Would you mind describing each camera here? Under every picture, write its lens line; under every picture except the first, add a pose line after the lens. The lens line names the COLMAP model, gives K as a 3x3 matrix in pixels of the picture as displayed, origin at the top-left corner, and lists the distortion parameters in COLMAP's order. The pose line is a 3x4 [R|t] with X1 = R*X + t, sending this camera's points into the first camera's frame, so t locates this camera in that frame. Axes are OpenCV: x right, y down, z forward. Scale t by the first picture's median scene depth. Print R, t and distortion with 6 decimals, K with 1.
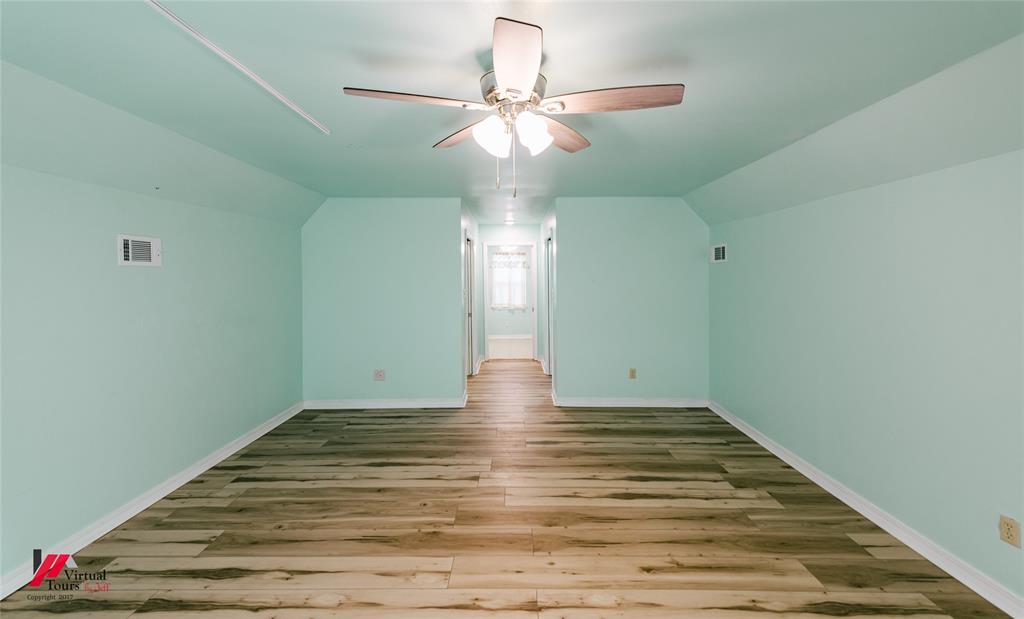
lens RADIAL K [[402.5, 0, 513.4], [0, 402.5, 296.5], [0, 0, 1]] dist [0.010226, -0.002091]
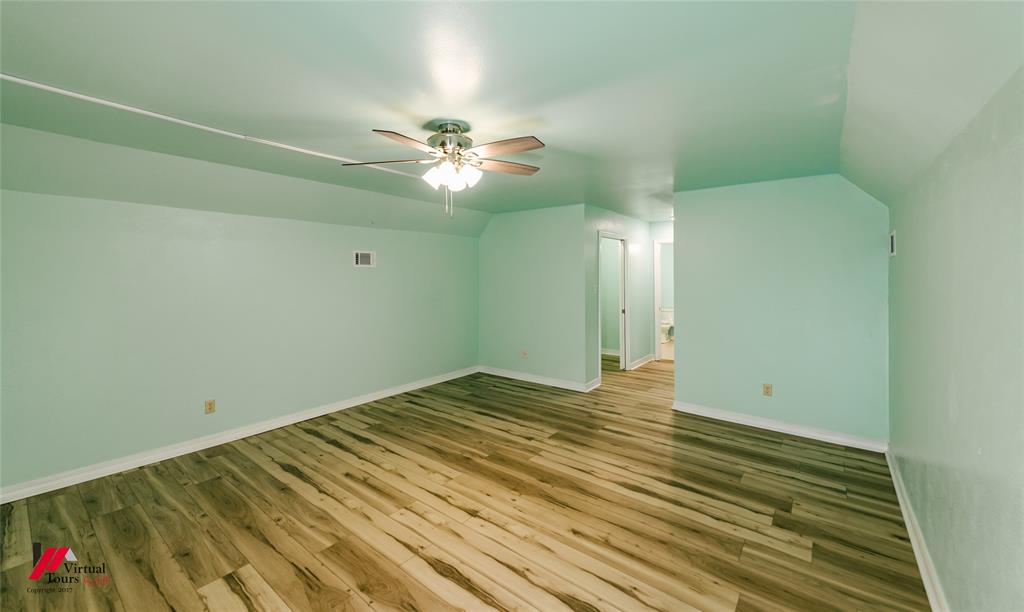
lens RADIAL K [[403.8, 0, 512.6], [0, 403.8, 298.5], [0, 0, 1]] dist [0.011027, -0.001241]
pose [[0.791403, 0.041227, -0.609904, 0.700161], [-0.035931, 0.999135, 0.020914, 0.001133], [0.610238, 0.005363, 0.792200, -0.011908]]
